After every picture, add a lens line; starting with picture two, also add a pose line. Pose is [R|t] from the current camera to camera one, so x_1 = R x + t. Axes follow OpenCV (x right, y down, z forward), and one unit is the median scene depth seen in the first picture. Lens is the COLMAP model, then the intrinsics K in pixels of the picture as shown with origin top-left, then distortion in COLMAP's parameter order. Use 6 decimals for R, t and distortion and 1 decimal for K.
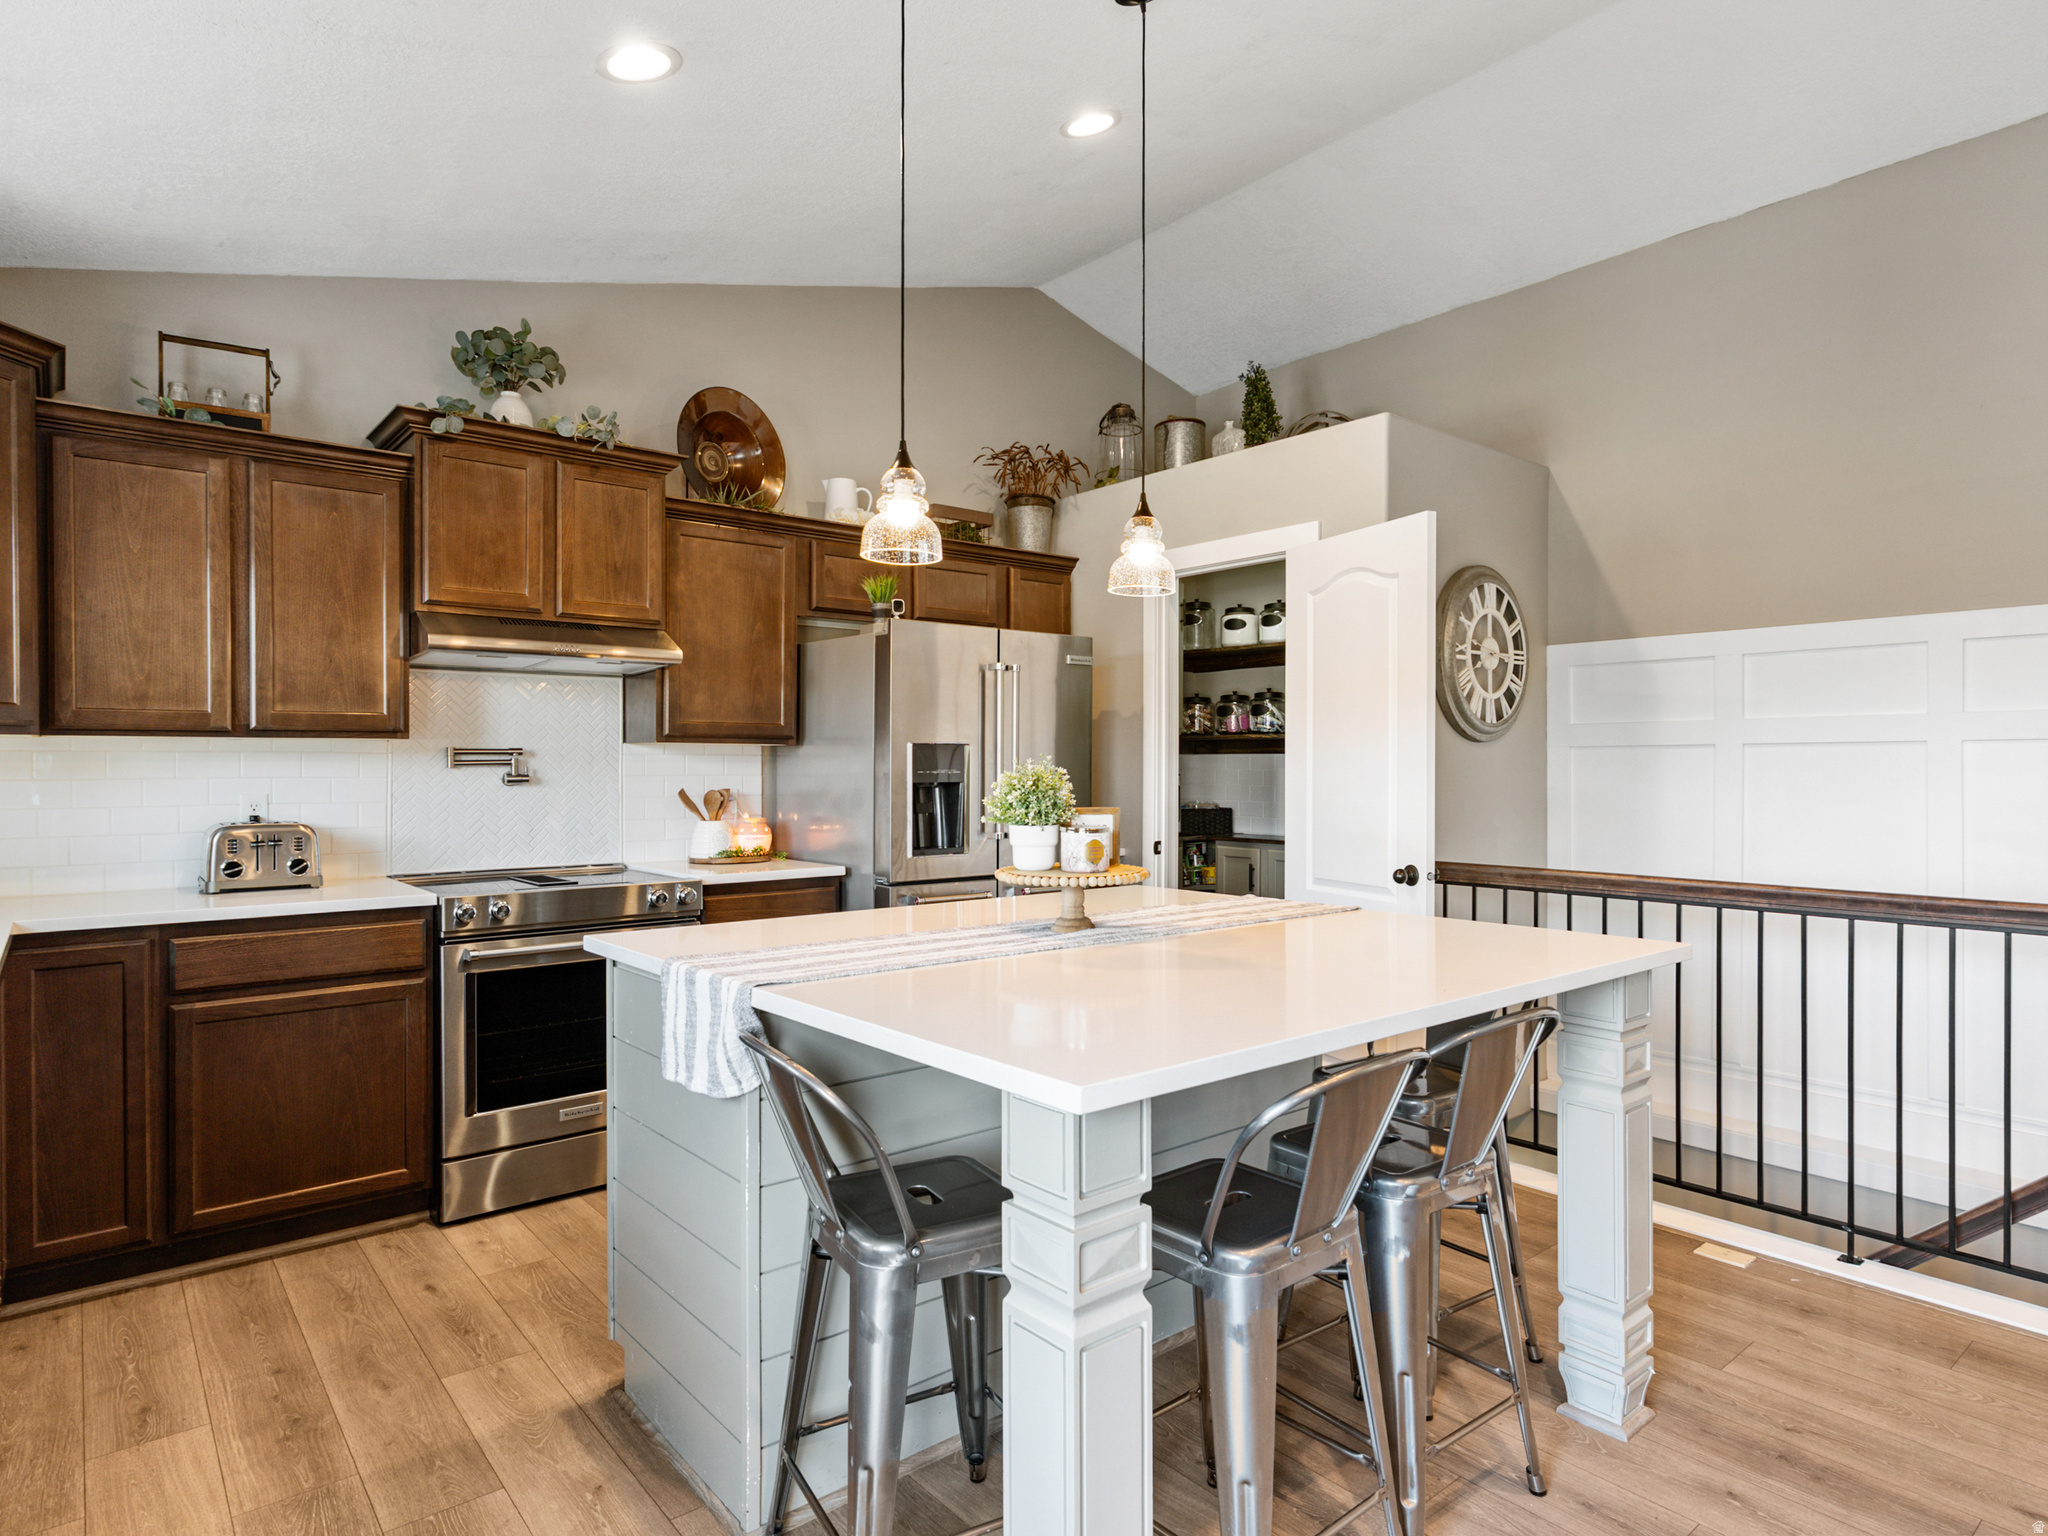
lens RADIAL K [[1149.1, 0, 1024.0], [0, 1149.1, 768.0], [0, 0, 1]] dist [-0.002284, -0.000383]
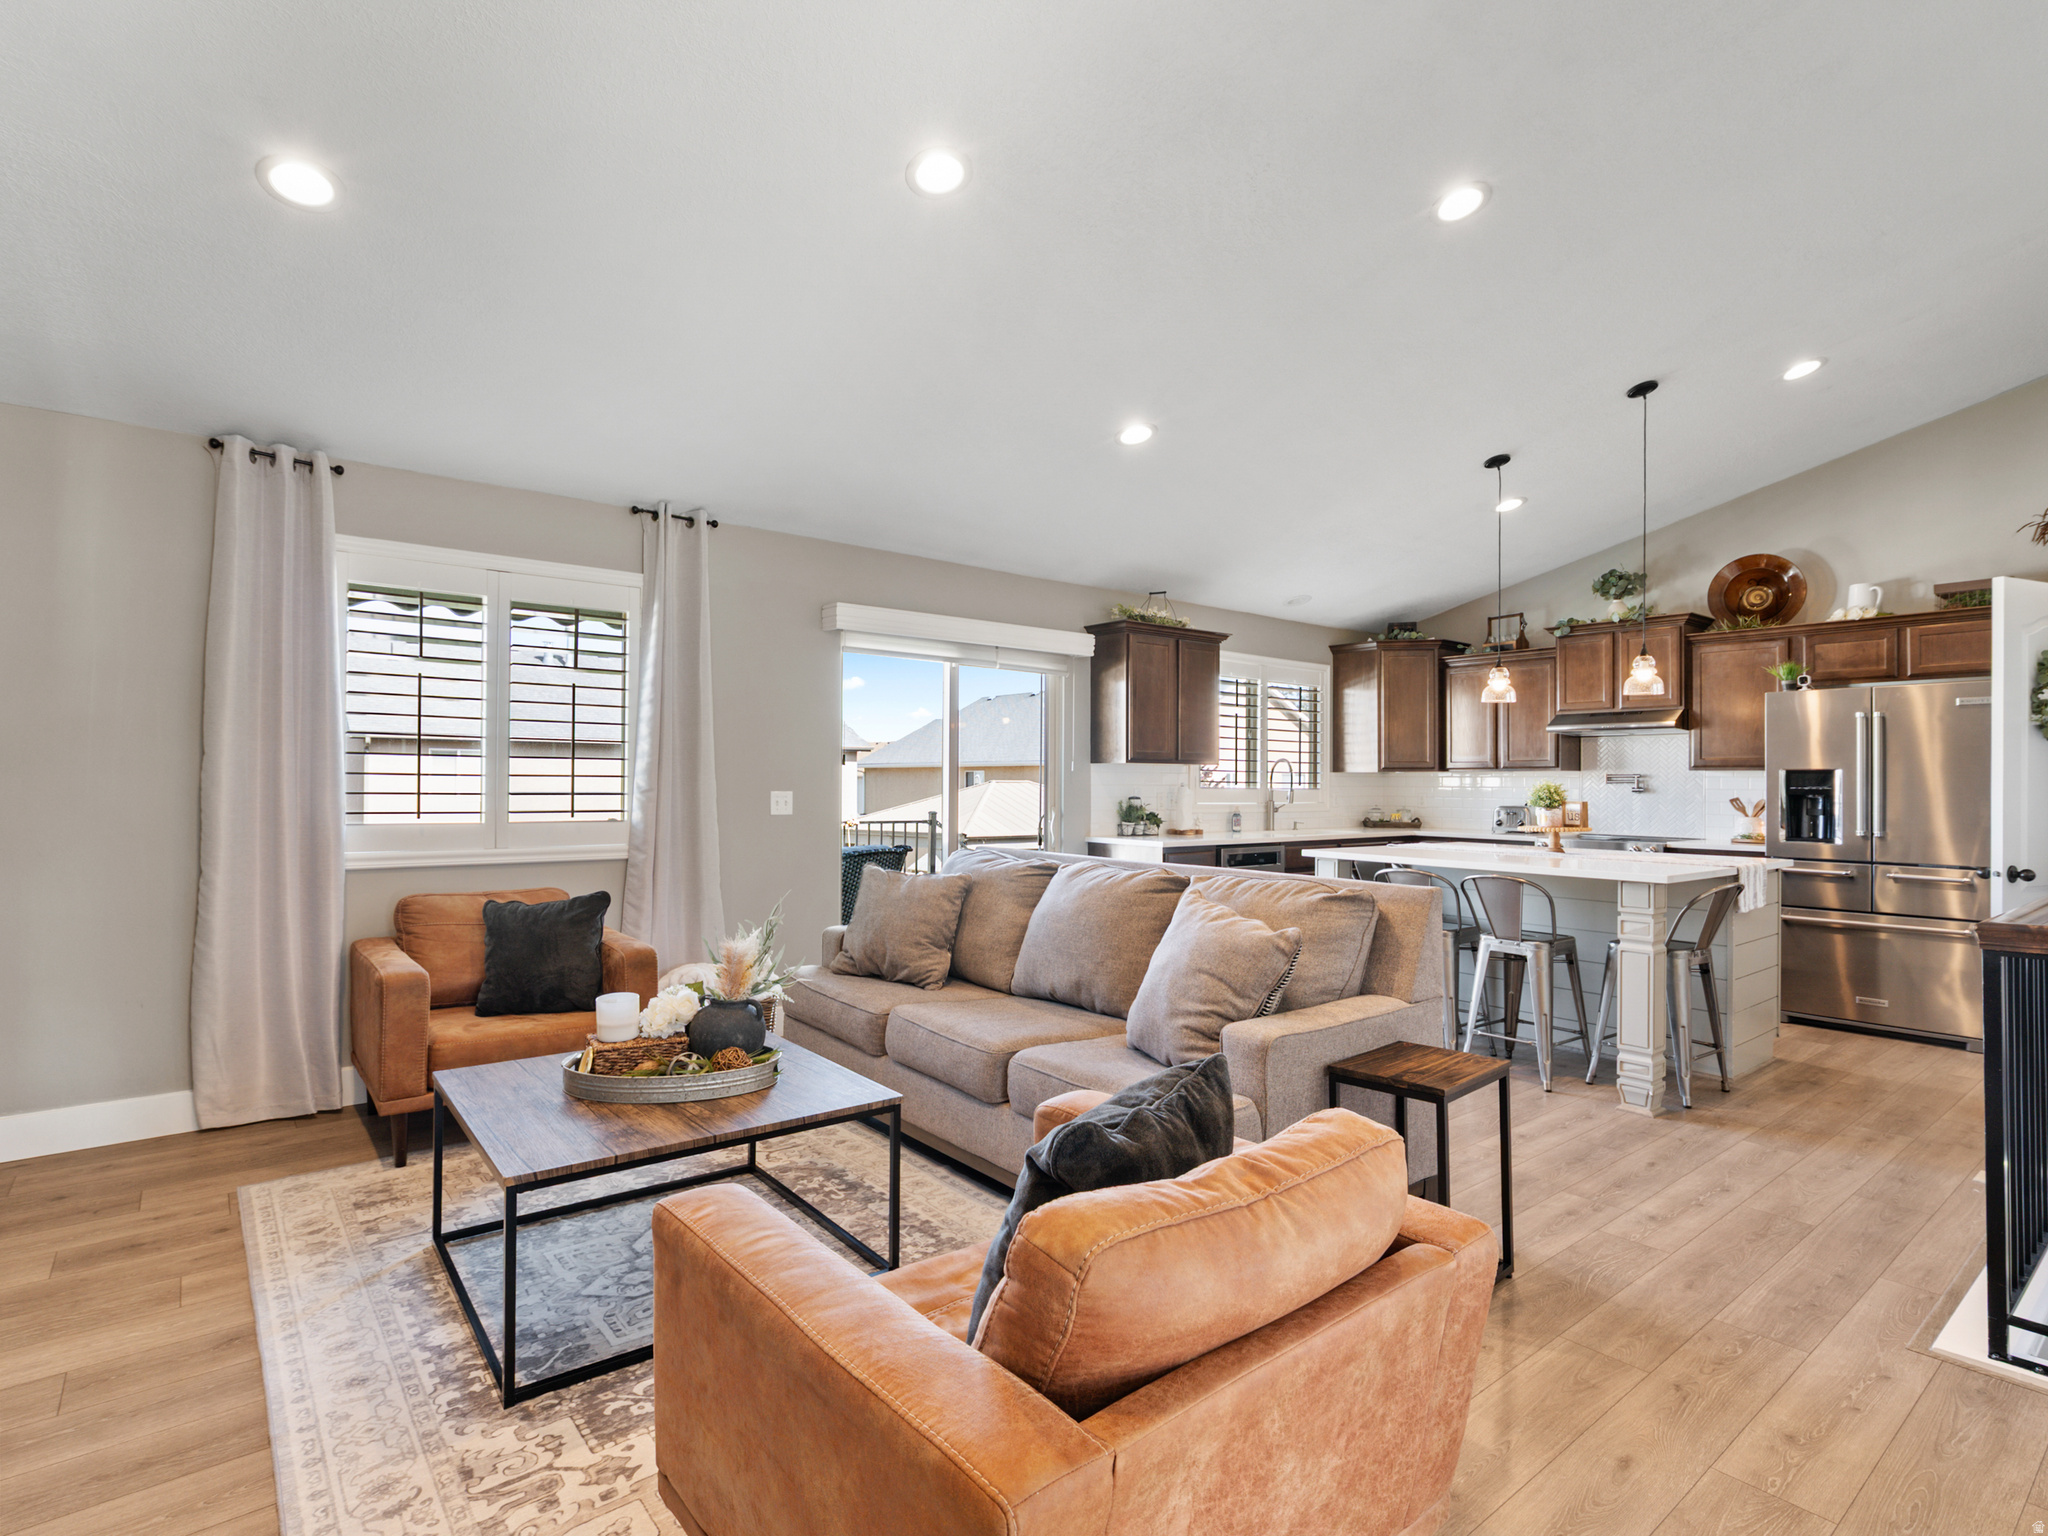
lens RADIAL K [[1042.2, 0, 1028.4], [0, 1042.2, 780.5], [0, 0, 1]] dist [0.000672, 0.001261]
pose [[-0.007752, -0.000158, -0.999970, 1.380418], [-0.008584, 0.999963, -0.000091, 0.002628], [0.999933, 0.008583, -0.007753, -0.029579]]
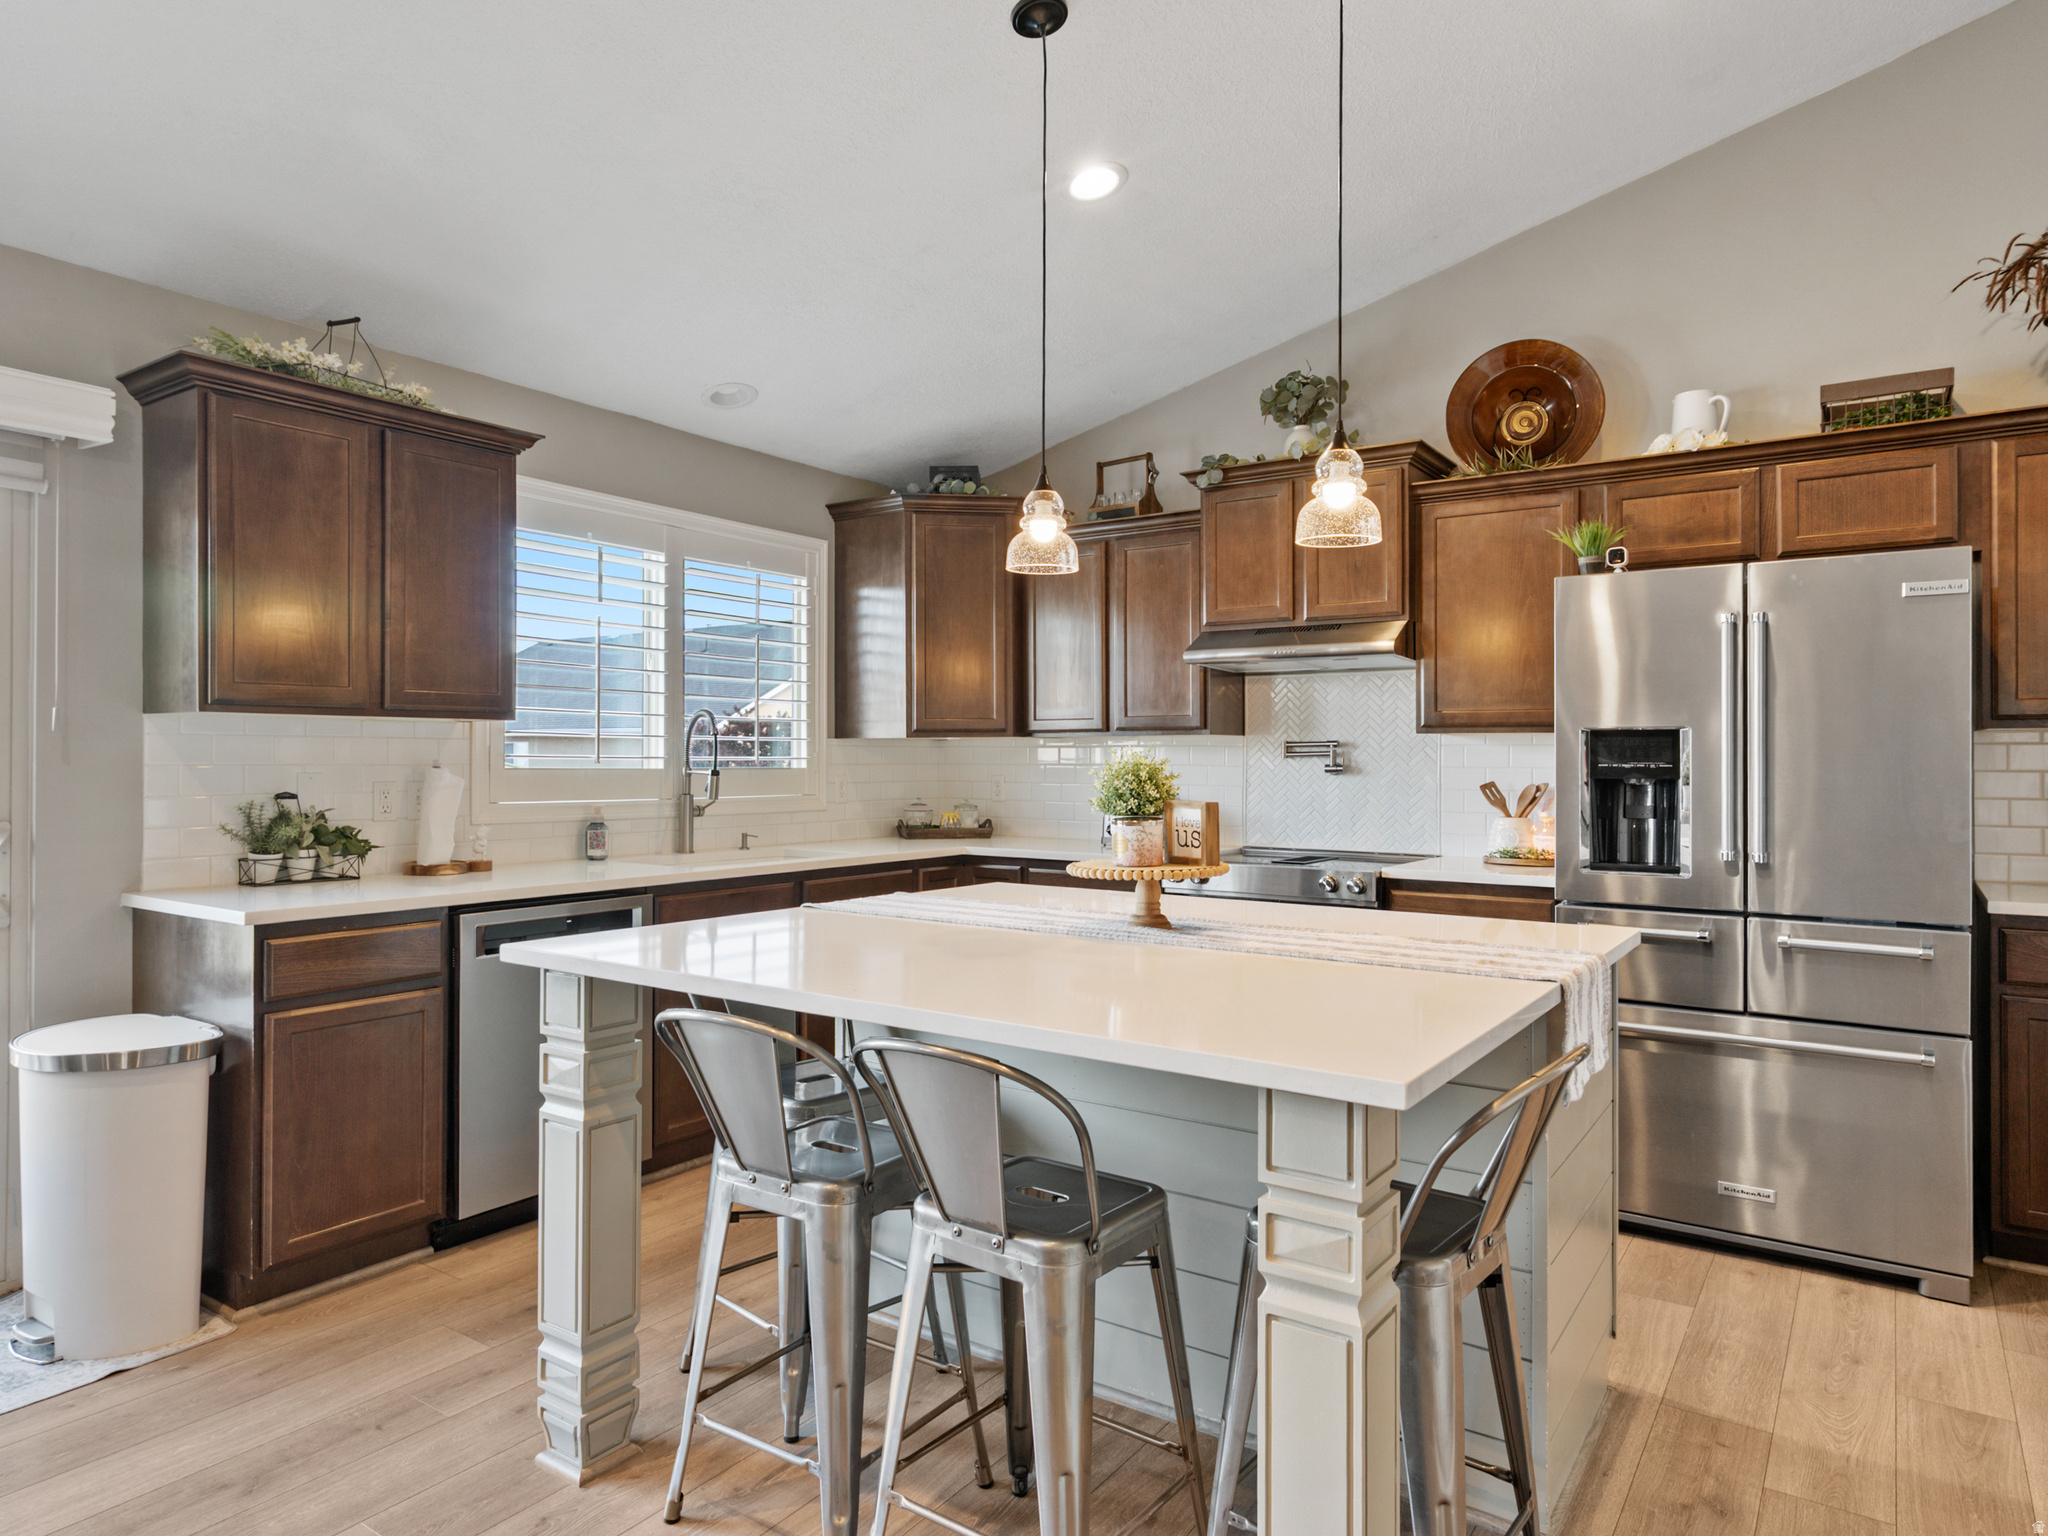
lens RADIAL K [[1264.1, 0, 1024.0], [0, 1264.1, 768.0], [0, 0, 1]] dist [-0.005874, -0.000747]
pose [[0.271332, 0.009941, -0.962435, 0.660263], [-0.004976, 0.999948, 0.008926, -0.000349], [0.962473, 0.002367, 0.271367, 0.392607]]
